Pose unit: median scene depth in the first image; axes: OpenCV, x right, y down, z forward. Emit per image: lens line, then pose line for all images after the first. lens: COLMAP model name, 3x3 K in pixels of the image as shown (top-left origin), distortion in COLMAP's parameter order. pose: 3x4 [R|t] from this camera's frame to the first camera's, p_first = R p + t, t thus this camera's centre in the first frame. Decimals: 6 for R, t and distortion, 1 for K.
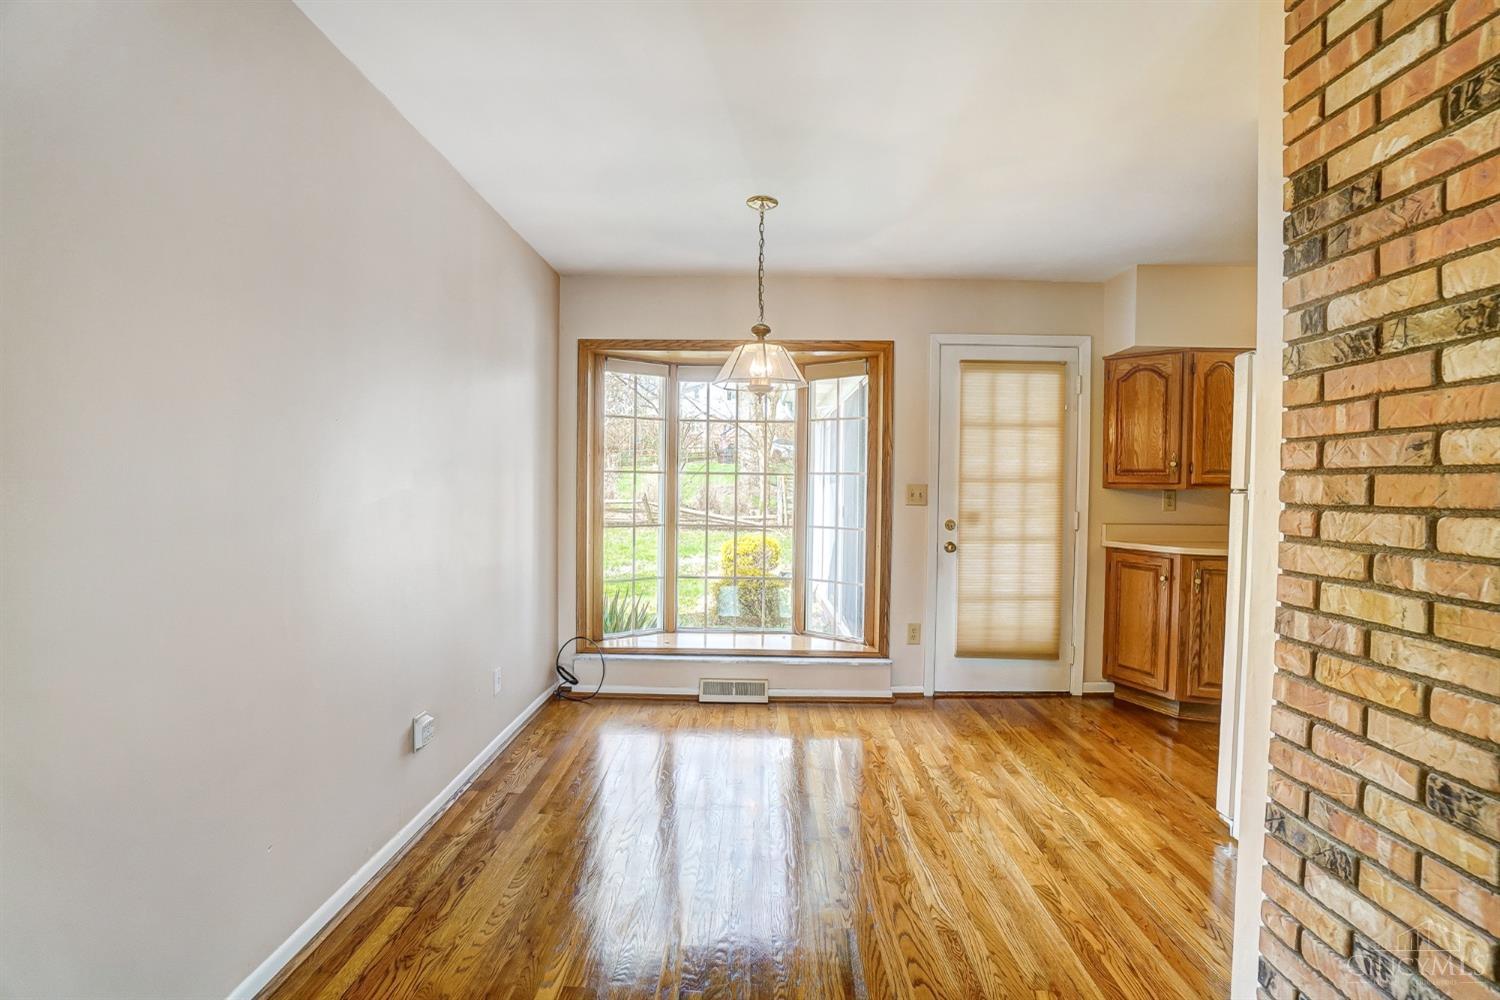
lens RADIAL K [[659.6, 0, 750.0], [0, 659.6, 500.0], [0, 0, 1]] dist [-0.035193, 0.000394]
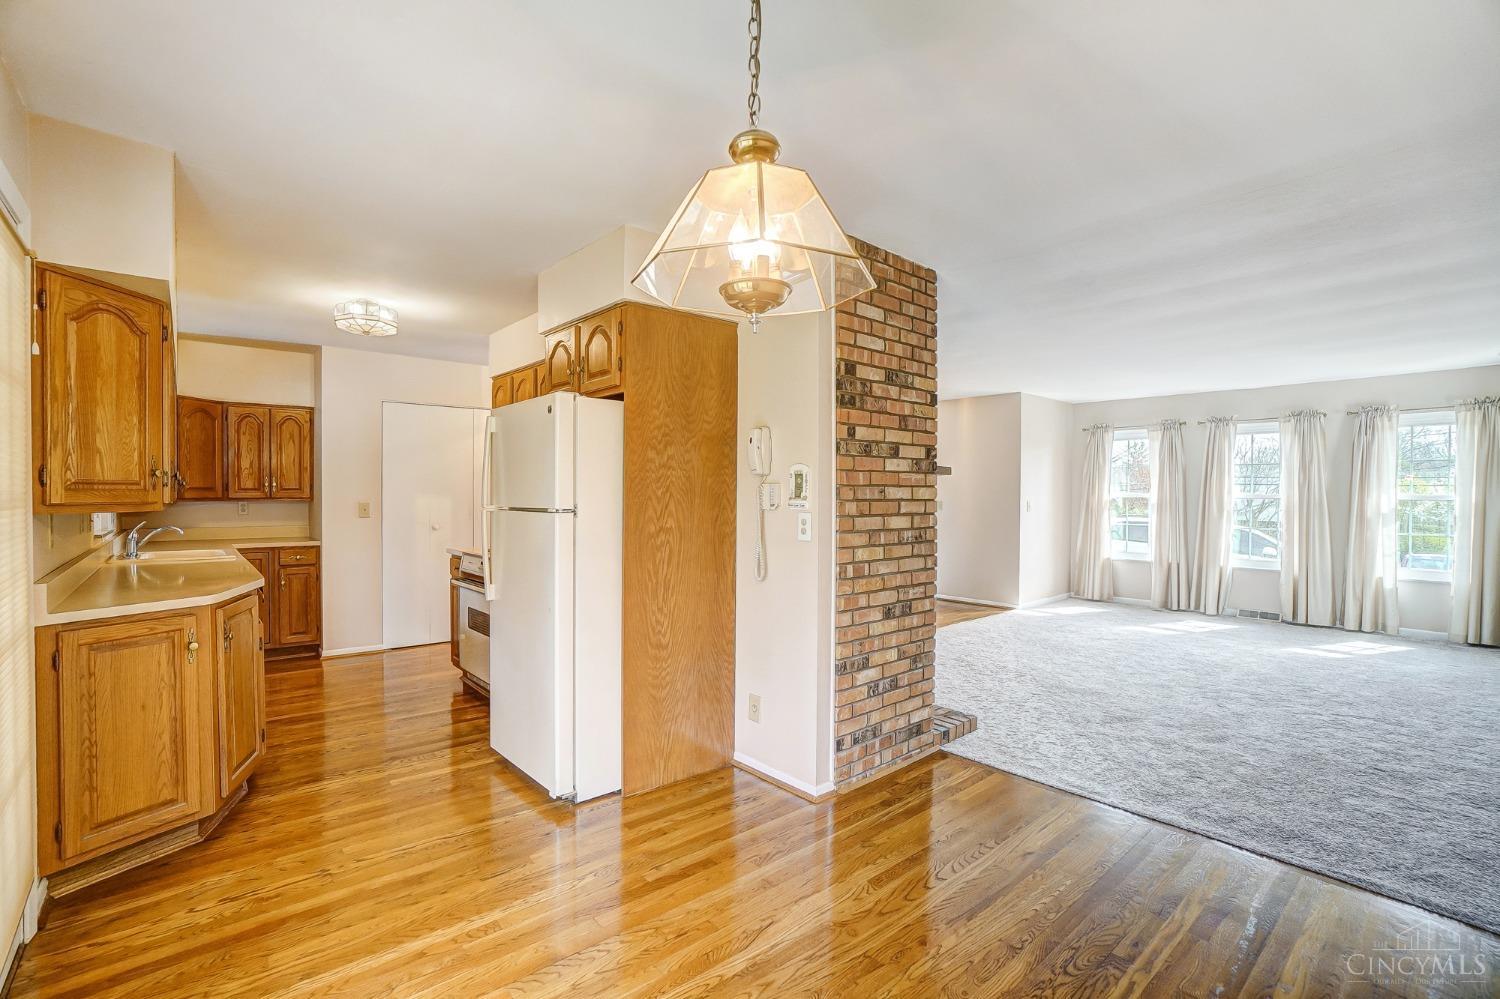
lens RADIAL K [[659.6, 0, 750.0], [0, 659.6, 499.5], [0, 0, 1]] dist [-0.035193, 0.000394]
pose [[-0.646396, -0.022233, 0.762678, -0.248799], [0.008983, 0.999284, 0.036745, -0.052368], [-0.762950, 0.030603, -0.645733, 1.063754]]
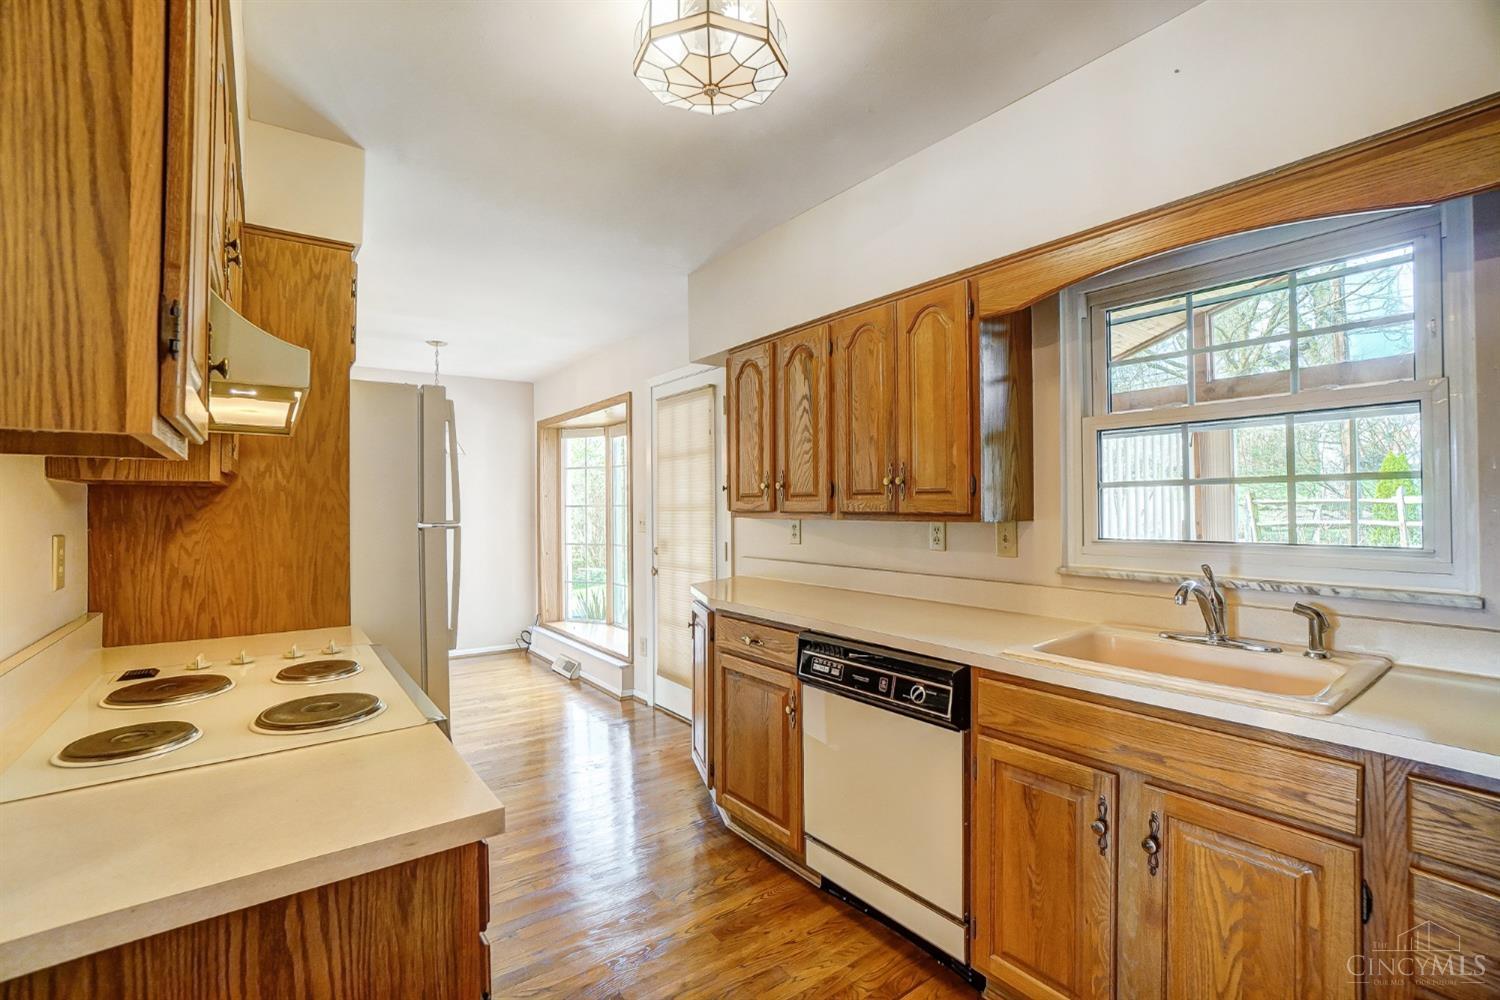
lens RADIAL K [[659.6, 0, 750.0], [0, 659.6, 500.0], [0, 0, 1]] dist [-0.035193, 0.000394]
pose [[0.606657, -0.022924, -0.794633, 1.345043], [-0.005217, 0.999448, -0.032815, -0.011741], [0.794947, 0.024053, 0.606202, 0.487751]]
